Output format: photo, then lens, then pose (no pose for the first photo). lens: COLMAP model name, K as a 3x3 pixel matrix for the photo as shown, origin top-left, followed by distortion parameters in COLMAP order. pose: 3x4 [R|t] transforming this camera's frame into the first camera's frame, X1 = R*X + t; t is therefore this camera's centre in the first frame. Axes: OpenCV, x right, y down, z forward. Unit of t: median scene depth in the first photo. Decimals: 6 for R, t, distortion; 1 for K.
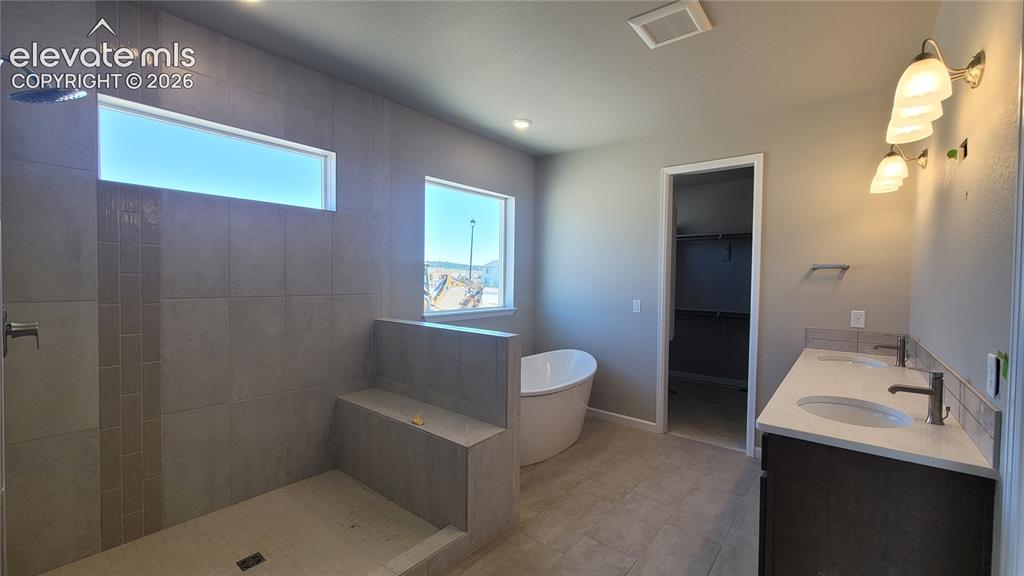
lens RADIAL K [[417.5, 0, 514.4], [0, 417.5, 288.1], [0, 0, 1]] dist [-0.000144, -0.000052]
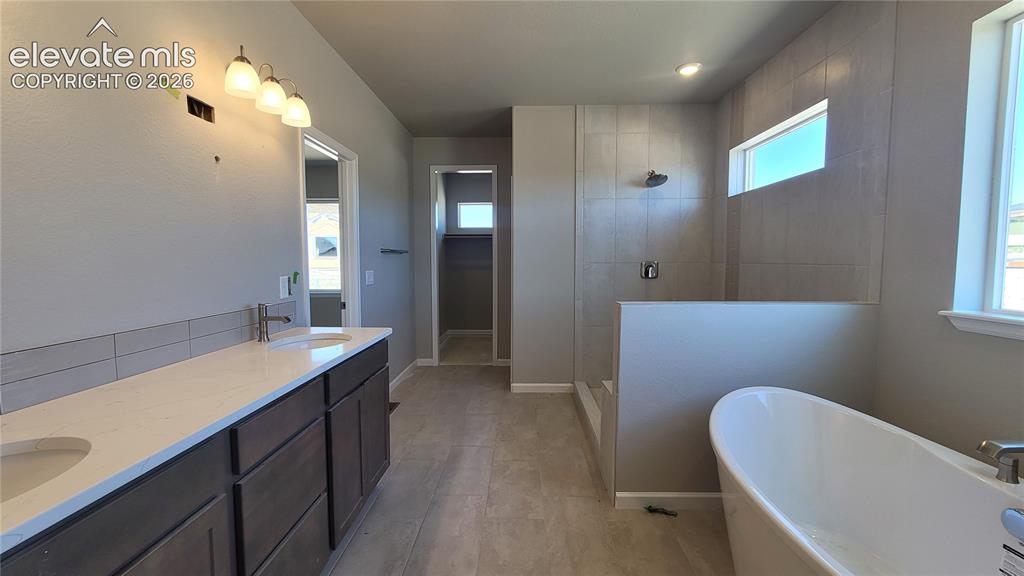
lens RADIAL K [[417.5, 0, 514.4], [0, 417.5, 288.1], [0, 0, 1]] dist [-0.000144, -0.000052]
pose [[-0.790734, 0.030597, -0.611395, 0.614235], [-0.024390, 0.996382, 0.081407, 0.009513], [0.611674, 0.079283, -0.787127, 1.314696]]
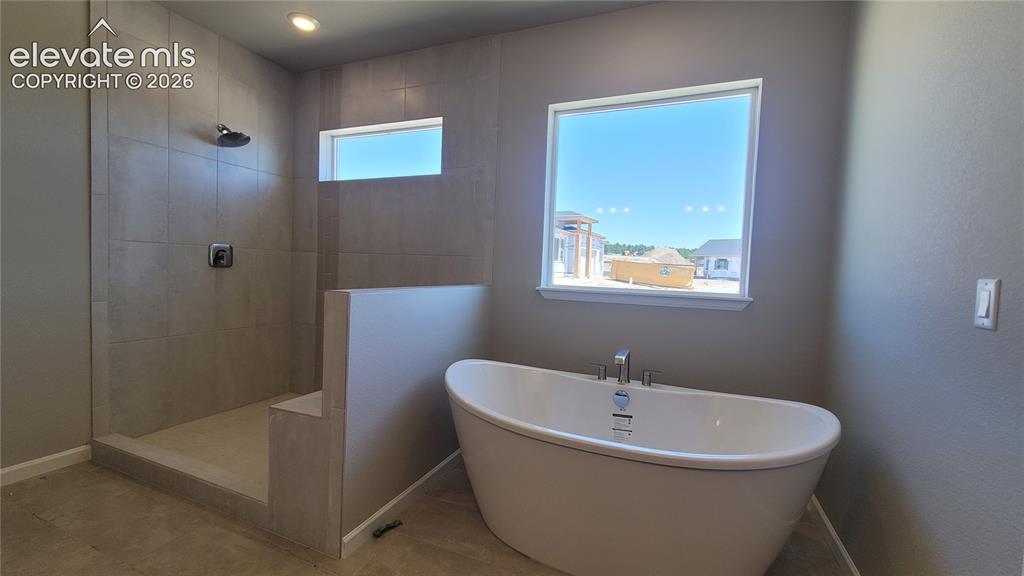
lens RADIAL K [[417.5, 0, 514.4], [0, 417.5, 288.1], [0, 0, 1]] dist [-0.000144, -0.000052]
pose [[0.282745, 0.040002, -0.958361, 0.625089], [-0.060716, 0.997873, 0.023738, 0.062274], [0.957271, 0.051476, 0.284573, 0.899952]]
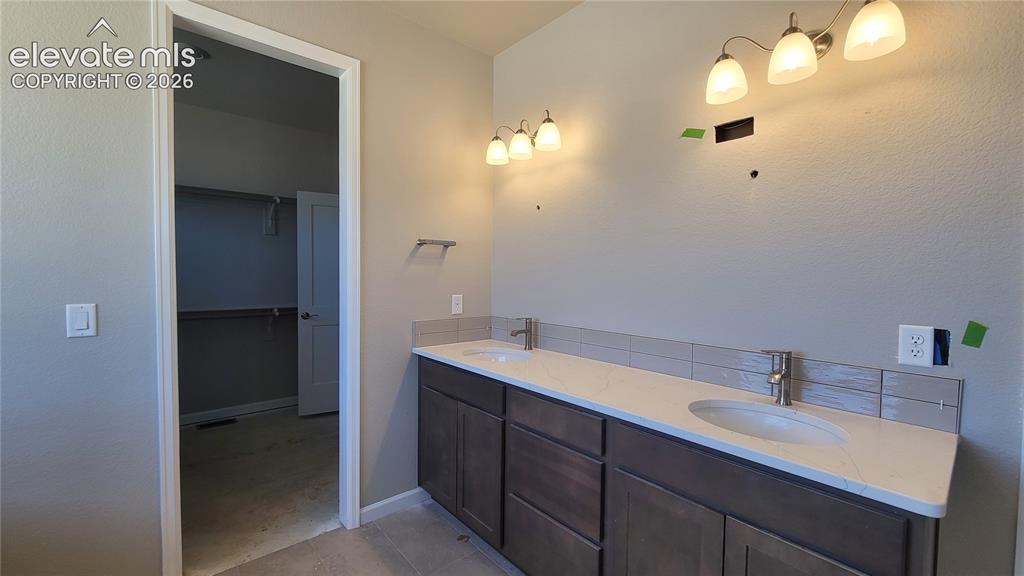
lens RADIAL K [[414.2, 0, 512.3], [0, 414.2, 284.1], [0, 0, 1]] dist [-0.033913, 0.000047]
pose [[0.164839, -0.049620, 0.985072, -0.004863], [0.015627, 0.998740, 0.047693, -0.007750], [-0.986197, 0.007531, 0.165407, 0.761907]]
